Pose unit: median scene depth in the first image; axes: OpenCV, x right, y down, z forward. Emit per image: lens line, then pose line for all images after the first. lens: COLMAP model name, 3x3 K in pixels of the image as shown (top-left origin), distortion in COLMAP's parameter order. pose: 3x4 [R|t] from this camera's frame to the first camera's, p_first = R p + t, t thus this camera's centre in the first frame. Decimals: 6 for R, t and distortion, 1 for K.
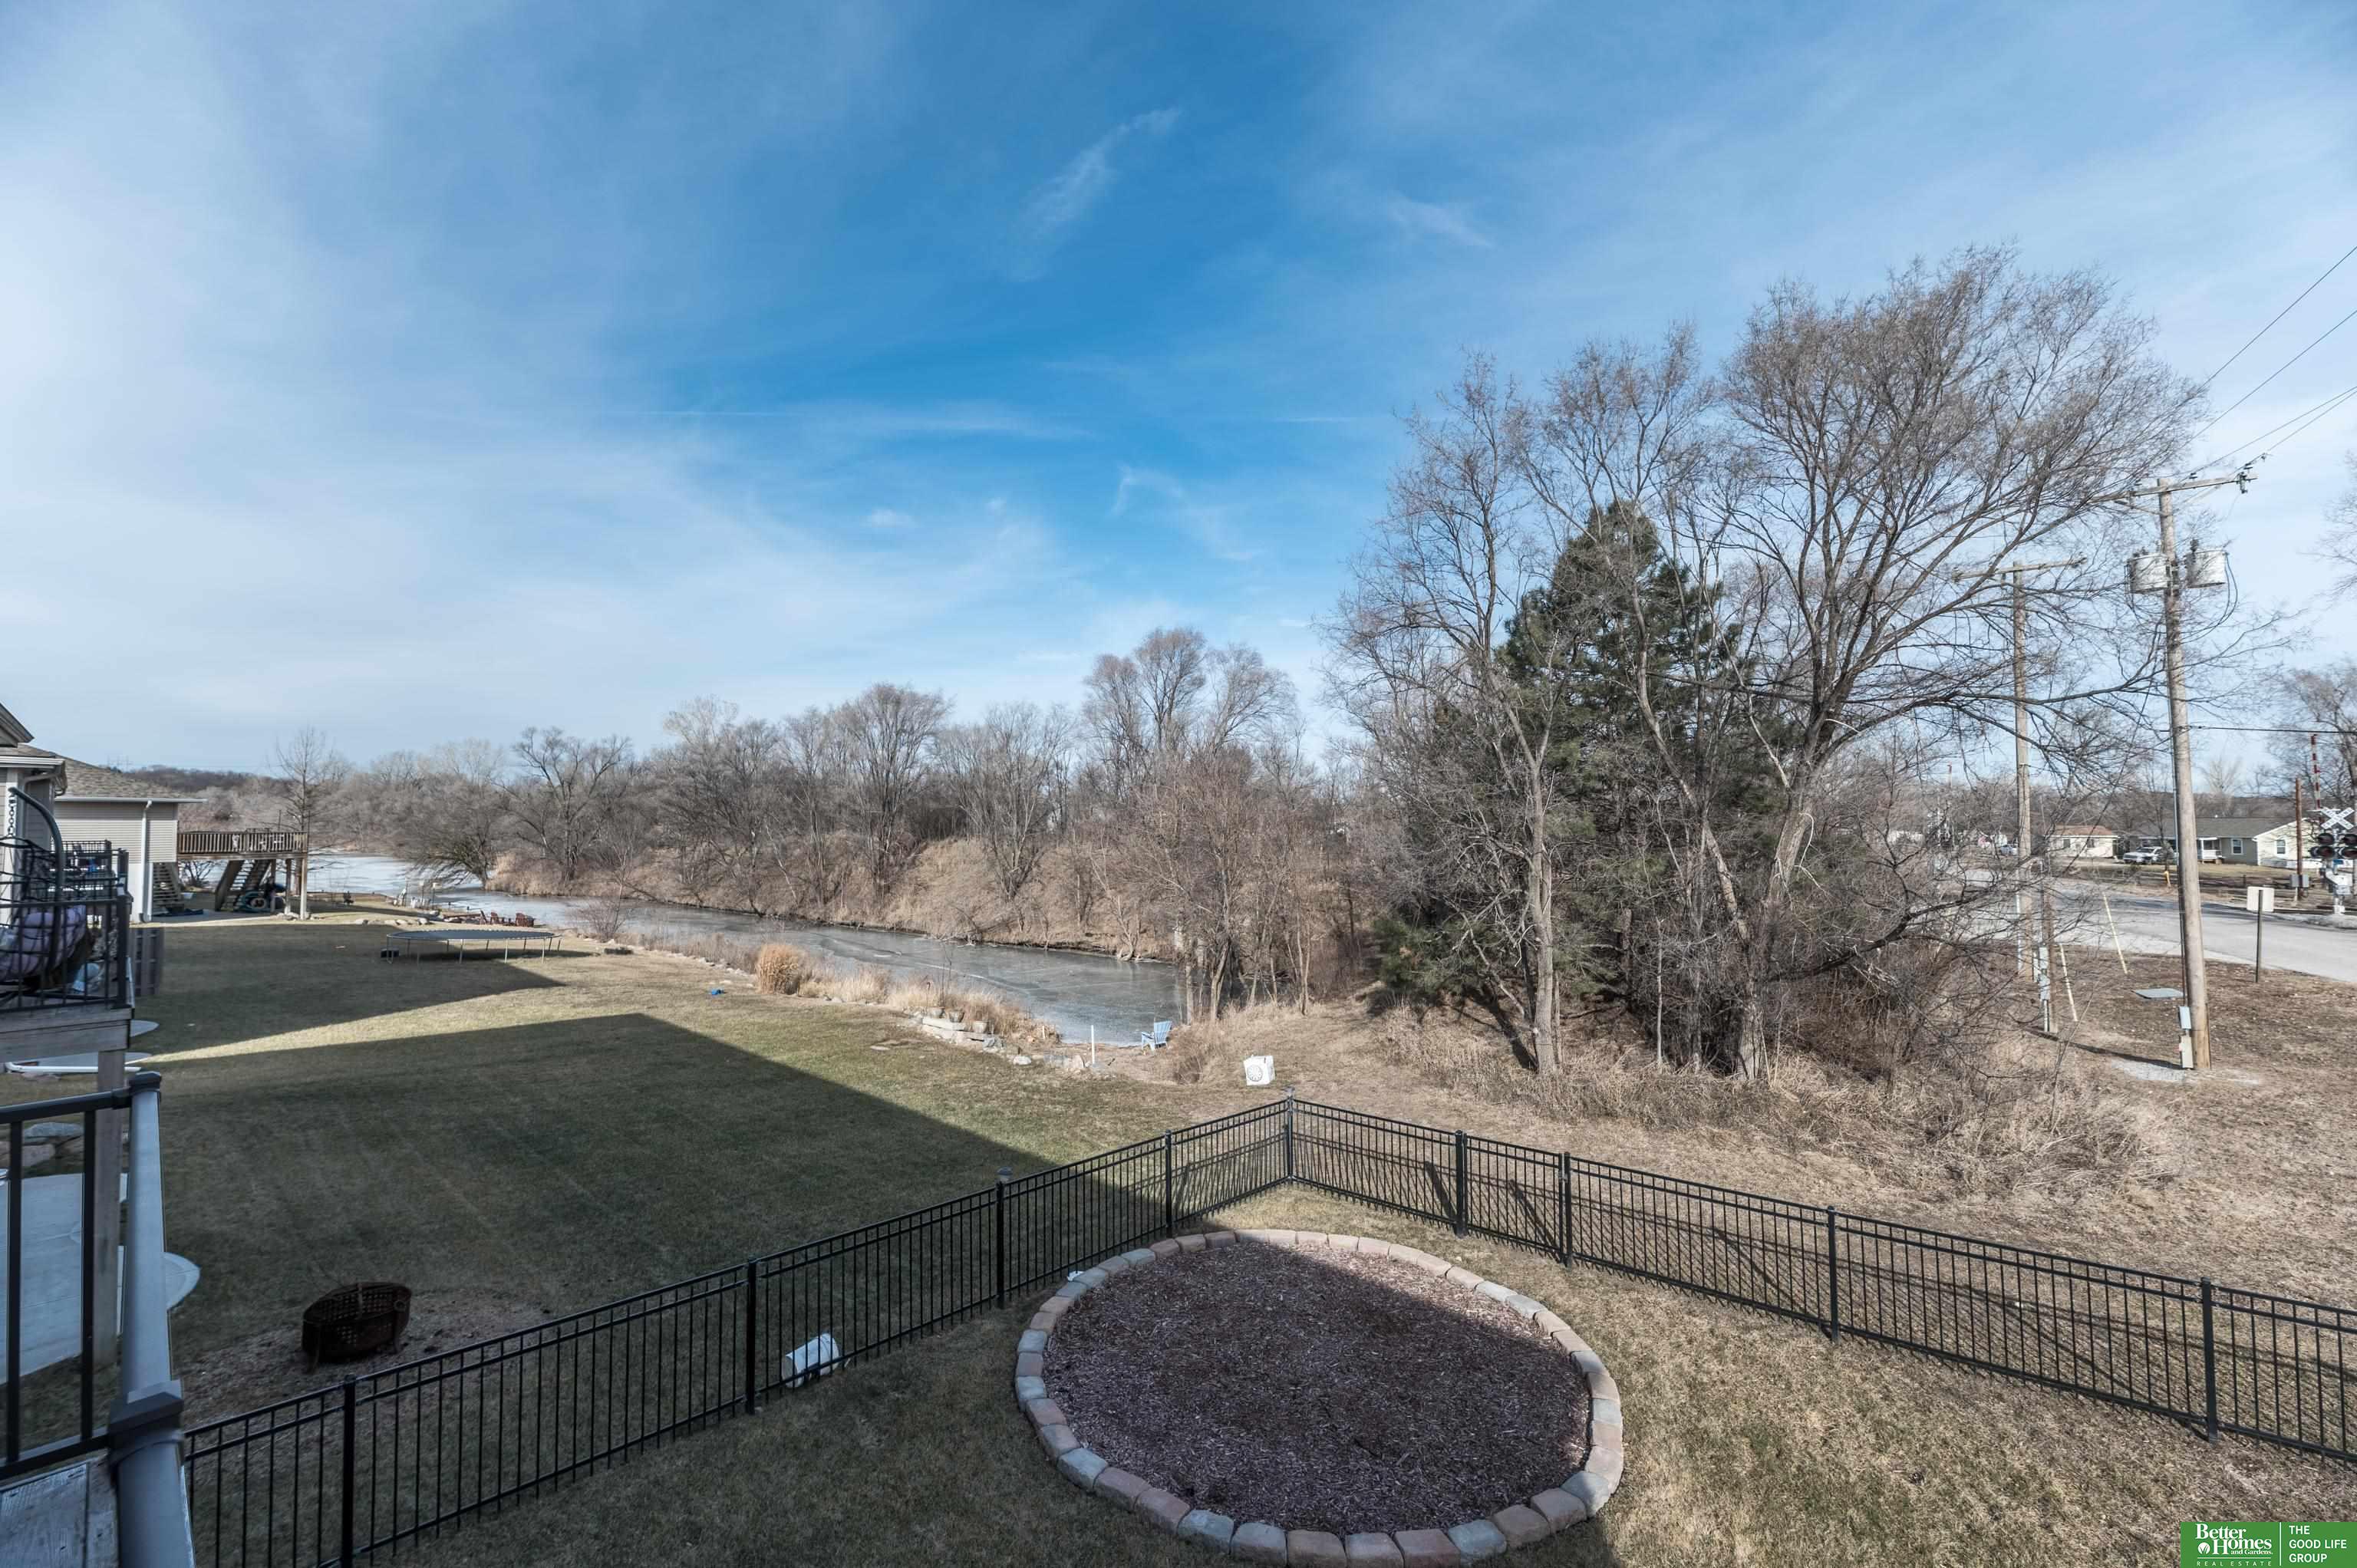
lens RADIAL K [[942.9, 0, 1180.7], [0, 942.9, 795.2], [0, 0, 1]] dist [-0.000104, -0.003524]
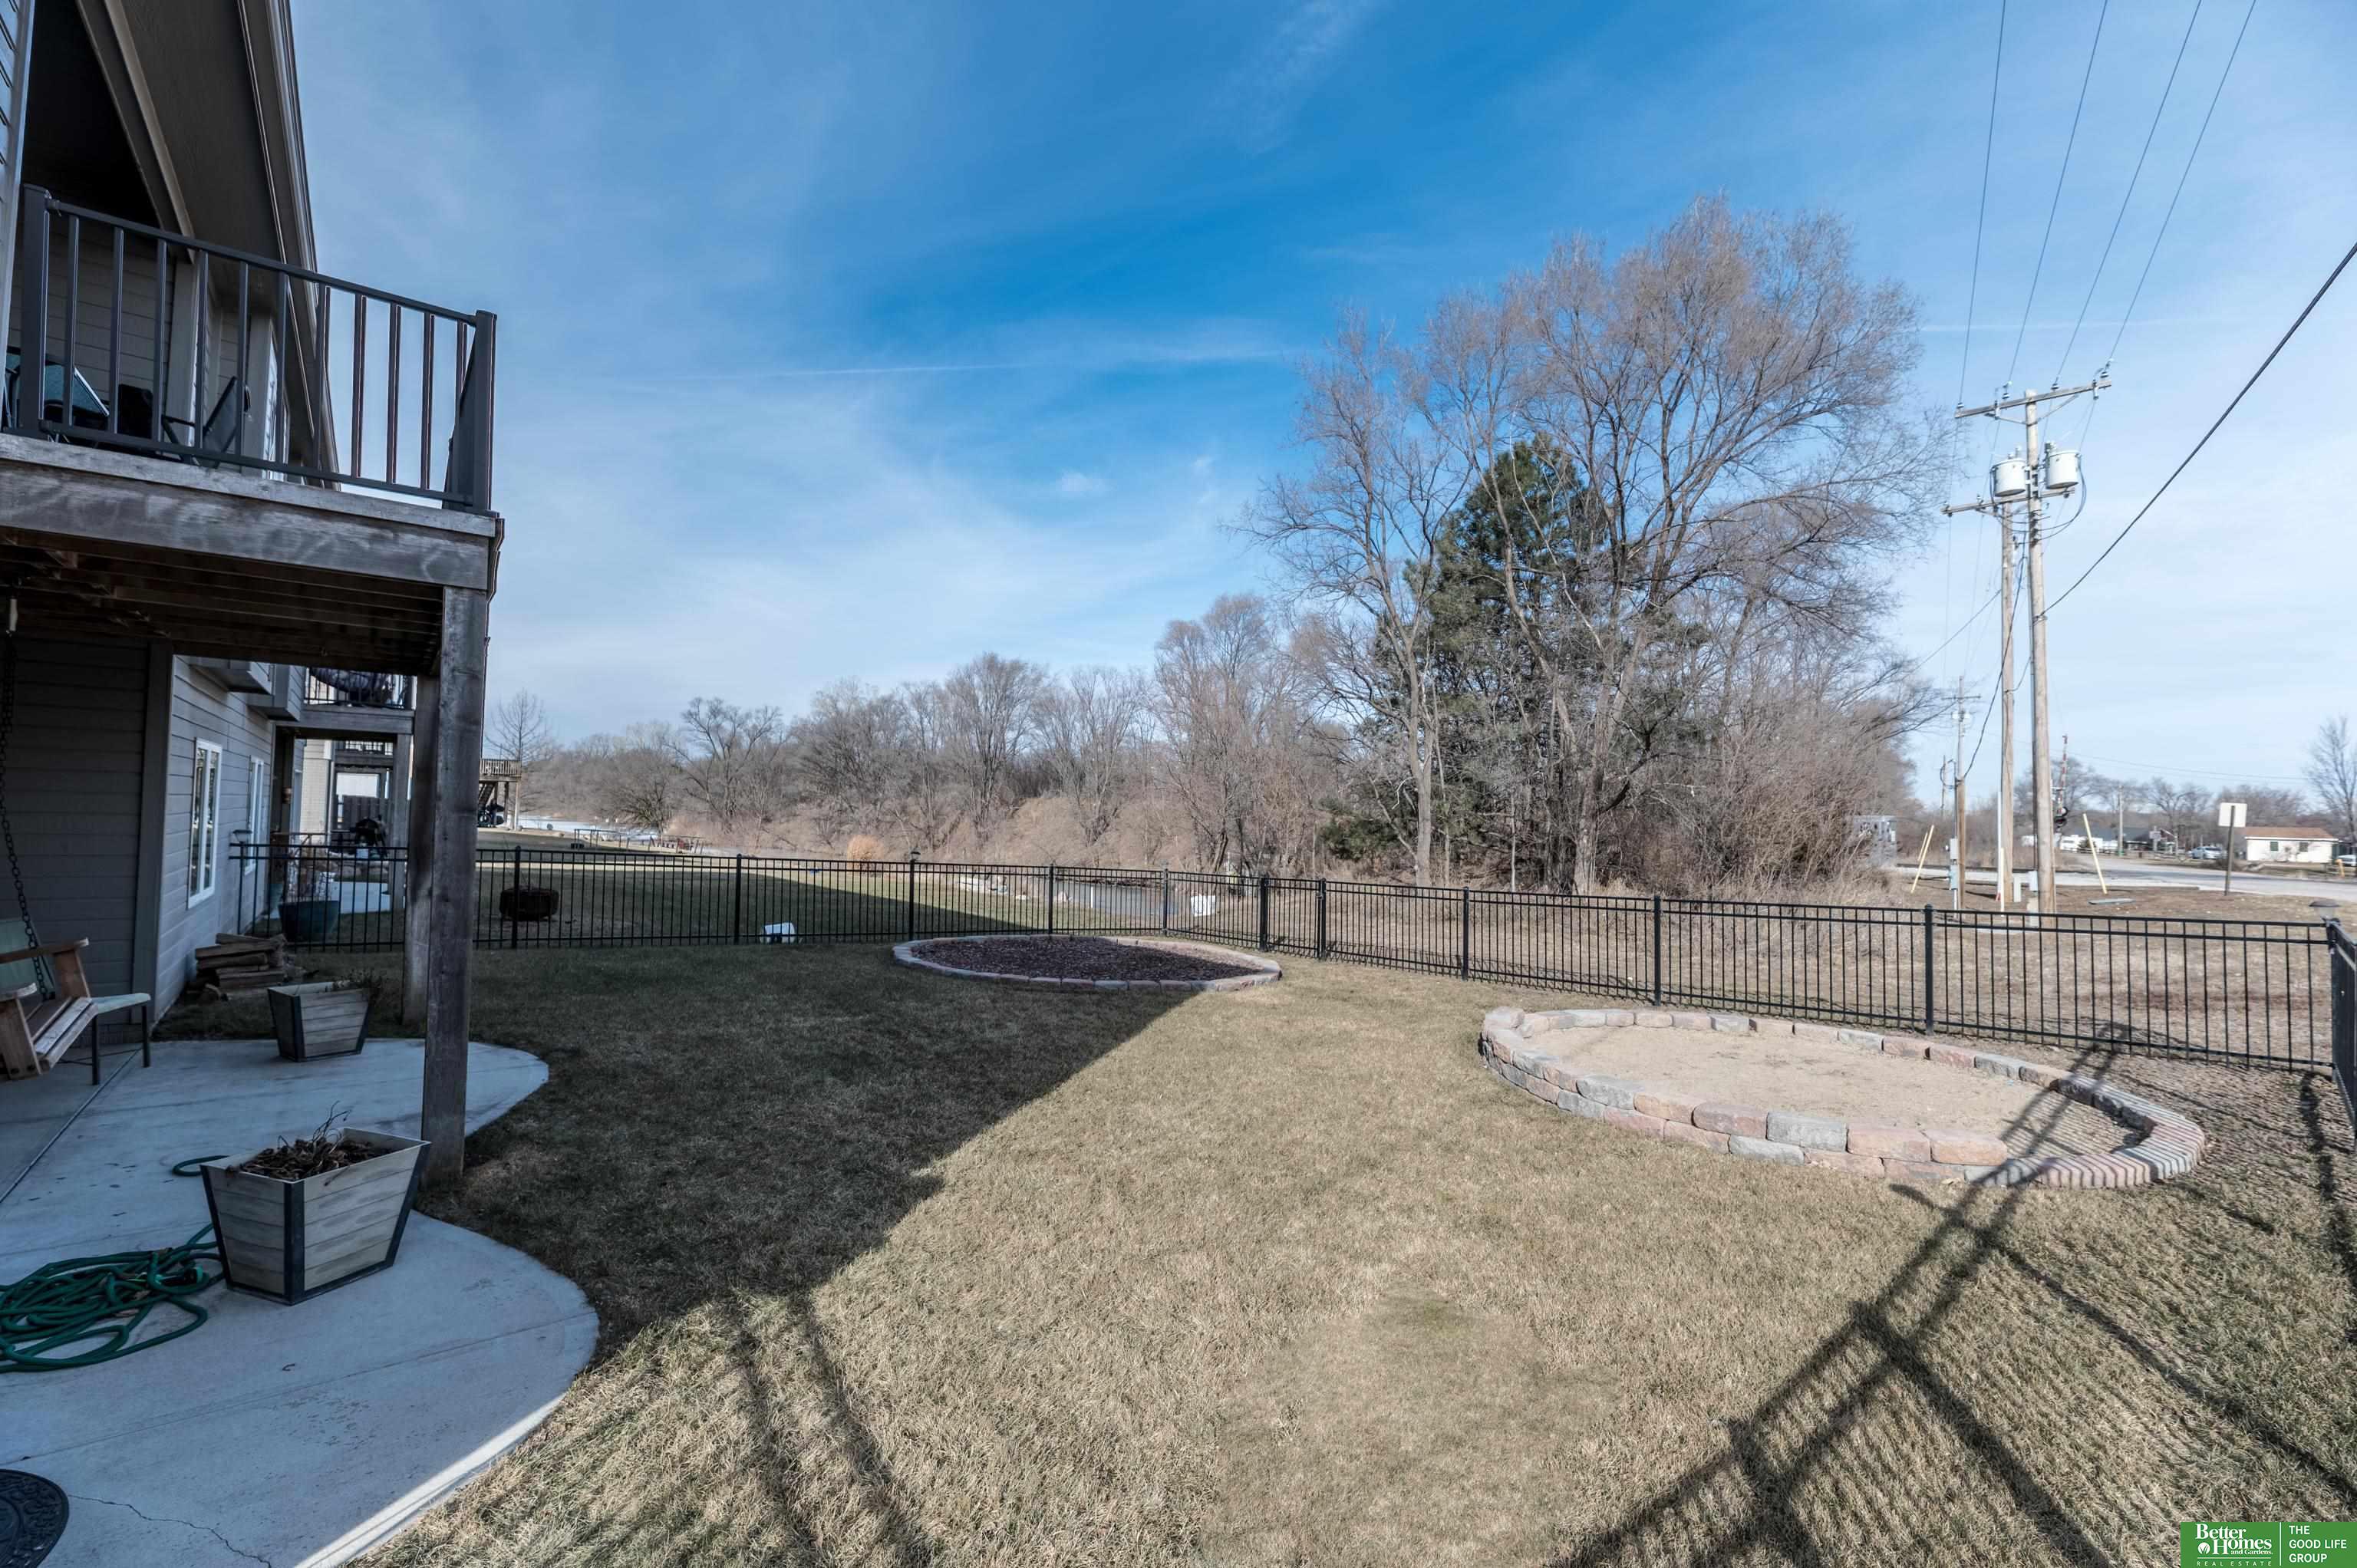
lens RADIAL K [[942.9, 0, 1180.7], [0, 942.9, 795.2], [0, 0, 1]] dist [-0.000104, -0.003524]
pose [[0.989891, 0.016949, -0.140816, 0.077550], [-0.017512, 0.999843, -0.002761, 0.052664], [0.140747, 0.005199, 0.990032, -0.076480]]
